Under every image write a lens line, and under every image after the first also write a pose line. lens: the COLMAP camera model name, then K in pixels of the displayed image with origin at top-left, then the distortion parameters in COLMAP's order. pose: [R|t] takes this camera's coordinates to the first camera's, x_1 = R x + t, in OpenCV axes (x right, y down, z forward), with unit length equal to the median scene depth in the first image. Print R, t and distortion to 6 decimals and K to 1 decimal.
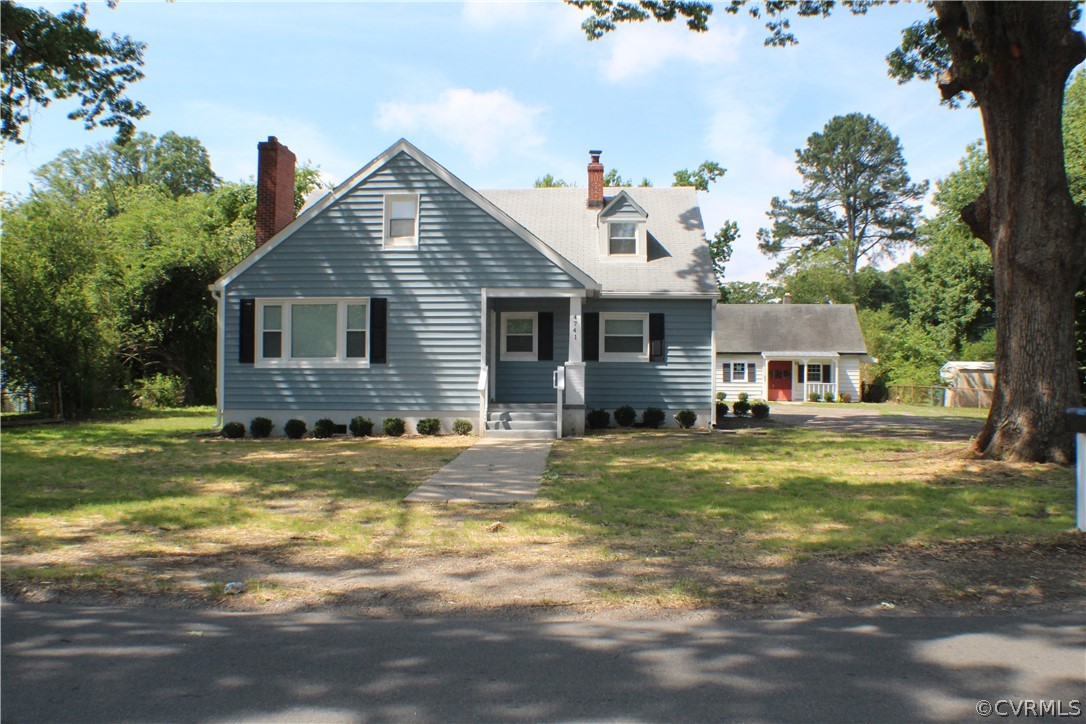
lens RADIAL K [[980.9, 0, 544.1], [0, 980.9, 369.1], [0, 0, 1]] dist [-0.211200, 0.071922]
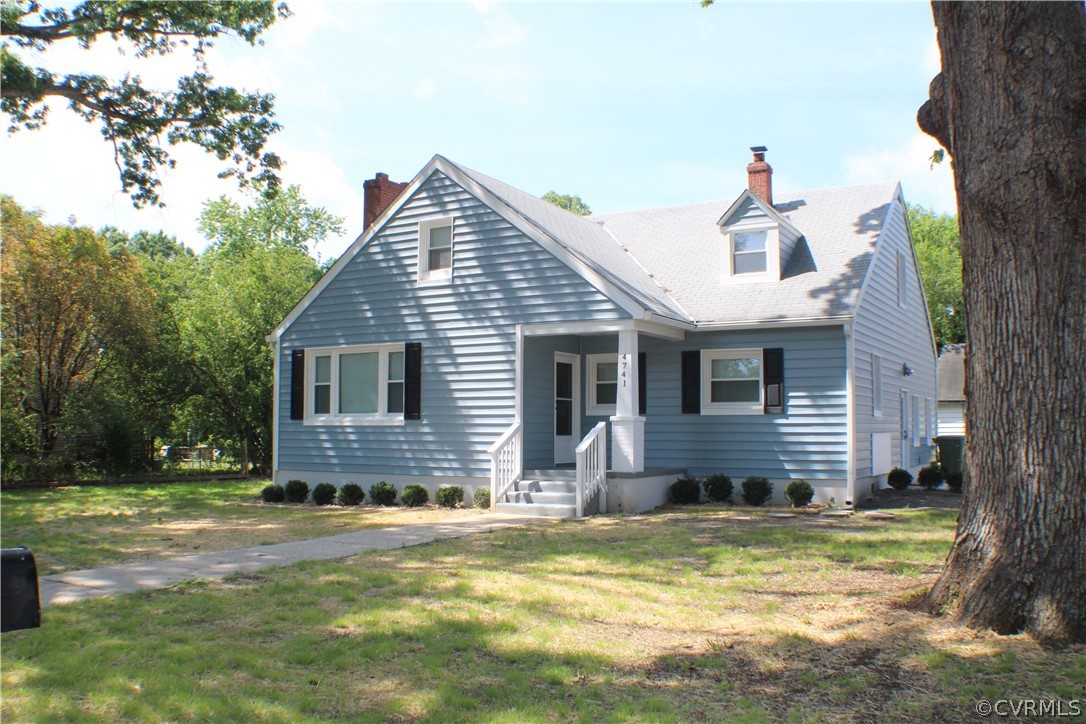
lens RADIAL K [[980.9, 0, 540.3], [0, 980.9, 367.3], [0, 0, 1]] dist [-0.211200, 0.071922]
pose [[0.881139, -0.033149, -0.471695, 0.329340], [0.005481, 0.998189, -0.059909, 0.000166], [0.472826, 0.050203, 0.879724, 0.299816]]
